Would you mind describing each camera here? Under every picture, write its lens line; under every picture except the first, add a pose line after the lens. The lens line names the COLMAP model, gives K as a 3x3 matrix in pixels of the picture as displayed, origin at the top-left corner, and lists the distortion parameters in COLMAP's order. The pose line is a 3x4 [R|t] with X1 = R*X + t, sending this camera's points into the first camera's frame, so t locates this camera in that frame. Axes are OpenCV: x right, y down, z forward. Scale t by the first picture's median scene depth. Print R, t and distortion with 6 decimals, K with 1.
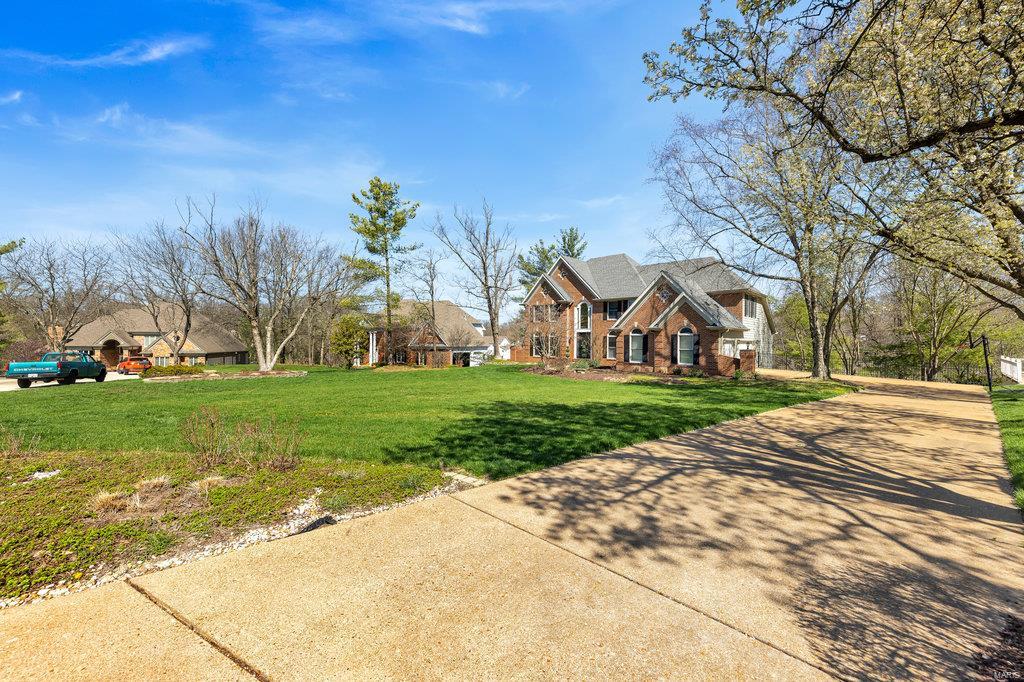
lens RADIAL K [[416.4, 0, 471.9], [0, 416.4, 342.5], [0, 0, 1]] dist [-0.000096, 0.000001]
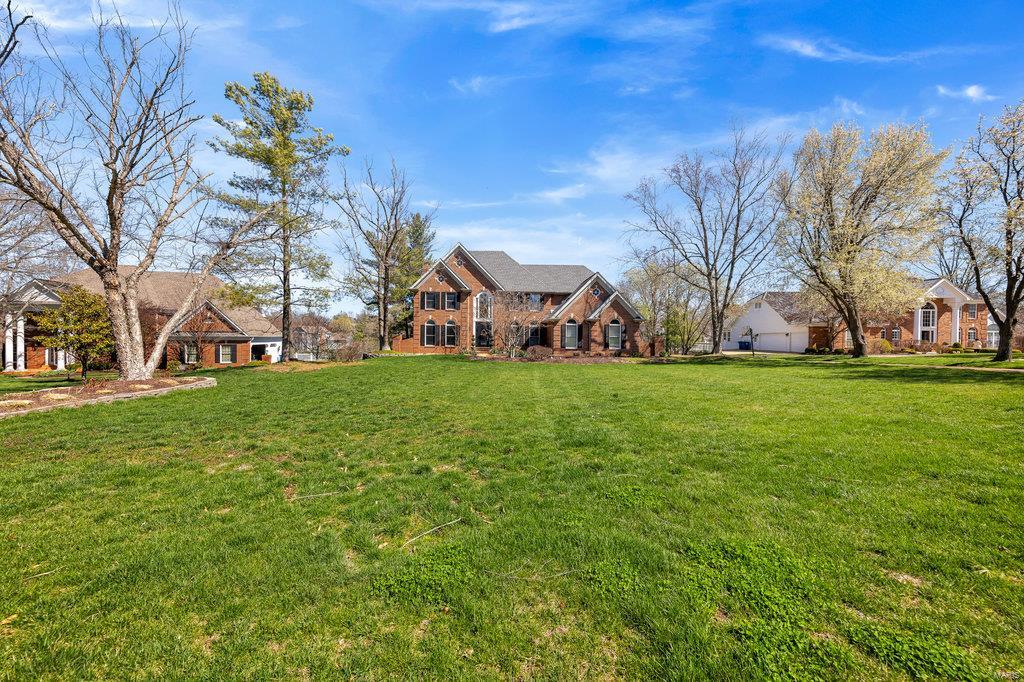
lens RADIAL K [[378.8, 0, 511.7], [0, 378.8, 339.1], [0, 0, 1]] dist [-0.000733, -0.000064]
pose [[0.667817, -0.006920, 0.744293, -0.394417], [-0.002525, 0.999930, 0.011562, 0.007924], [-0.744321, -0.009600, 0.667753, 0.334297]]
